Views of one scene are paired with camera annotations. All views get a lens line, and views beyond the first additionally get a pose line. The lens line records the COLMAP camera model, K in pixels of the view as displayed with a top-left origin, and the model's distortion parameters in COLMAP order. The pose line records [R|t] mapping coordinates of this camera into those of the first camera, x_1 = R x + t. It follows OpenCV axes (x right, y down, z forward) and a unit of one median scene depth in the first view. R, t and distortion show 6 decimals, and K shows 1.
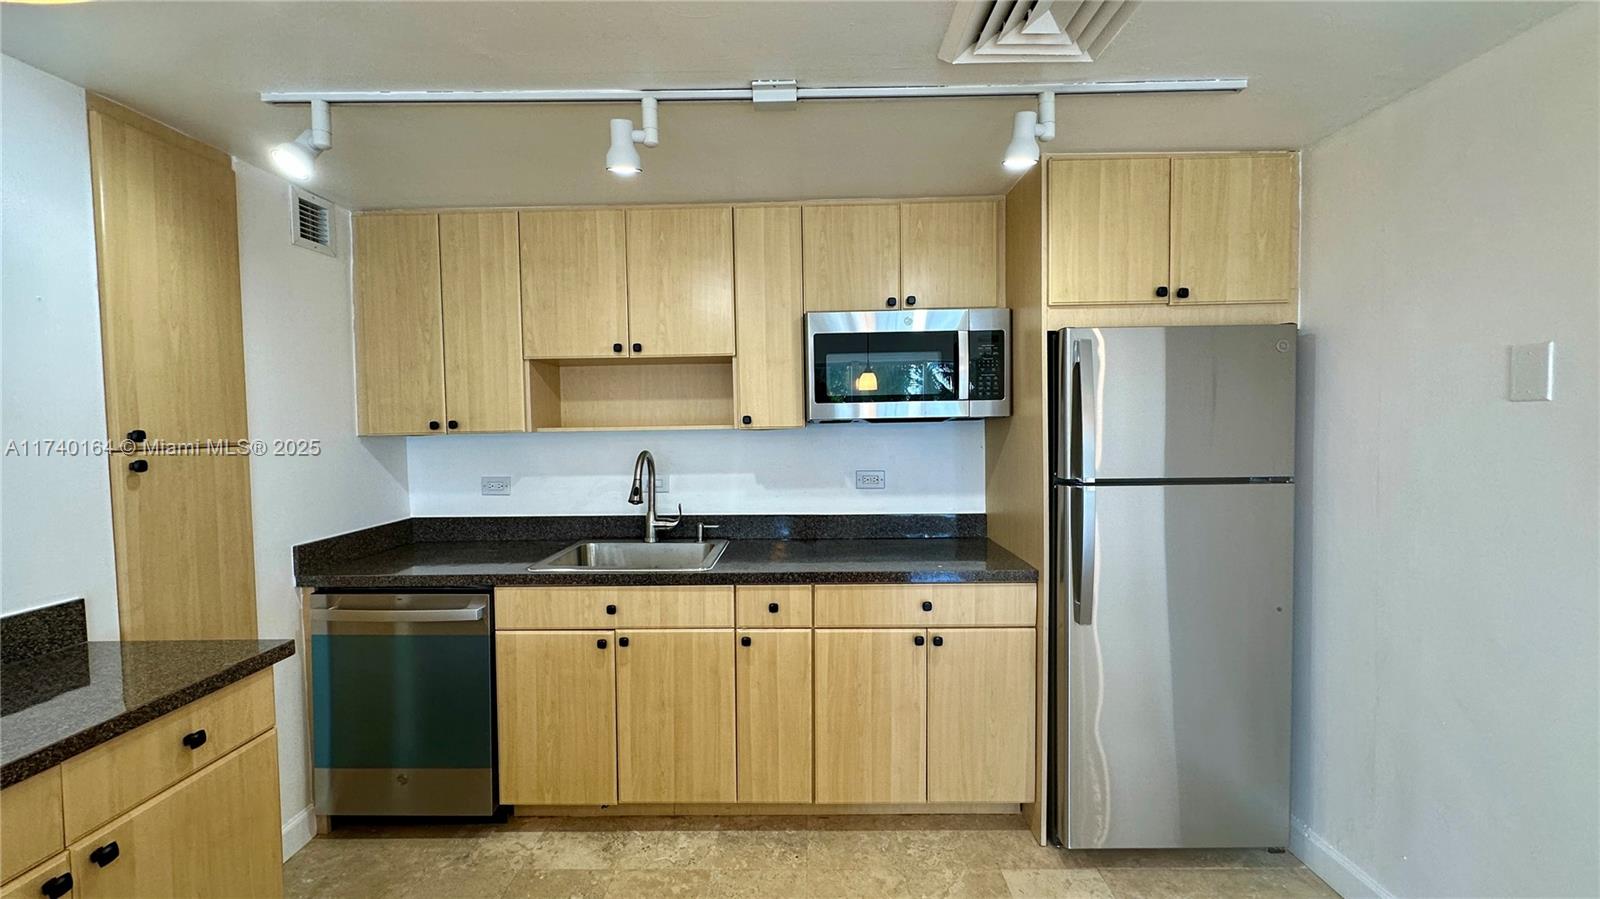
lens RADIAL K [[644.8, 0, 800.0], [0, 644.8, 449.5], [0, 0, 1]] dist [-0.003078, -0.000001]
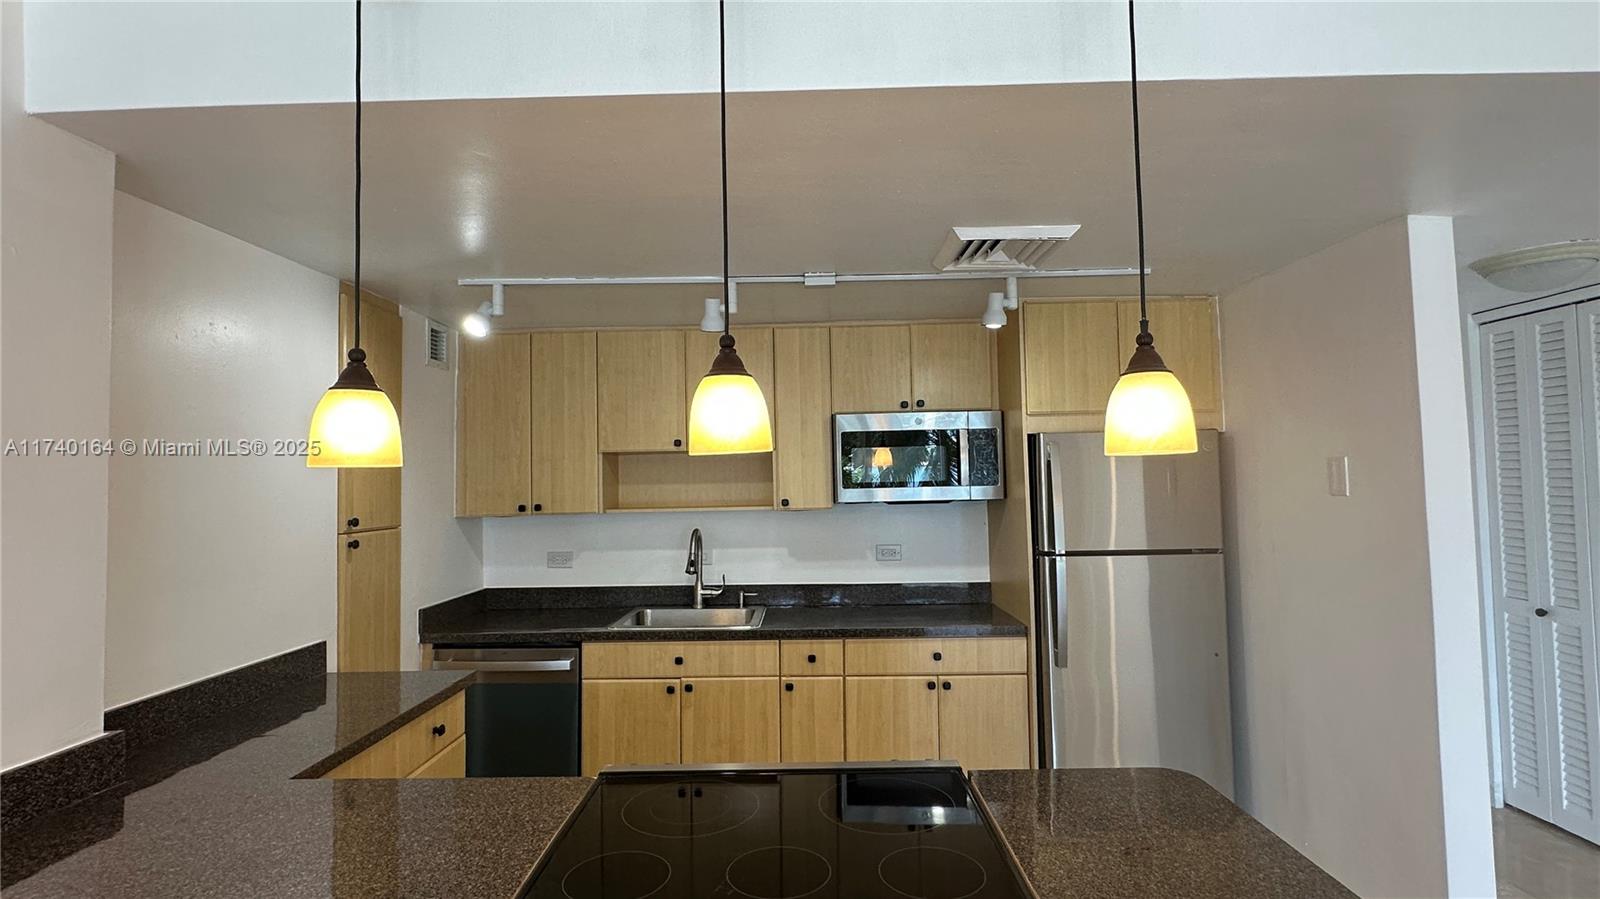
lens RADIAL K [[776.6, 0, 800.0], [0, 776.6, 449.5], [0, 0, 1]] dist [-0.003287, -0.000773]
pose [[0.999986, -0.004111, 0.003394, -0.065148], [0.004393, 0.996124, -0.087849, -0.019239], [-0.003020, 0.087863, 0.996128, -0.486560]]
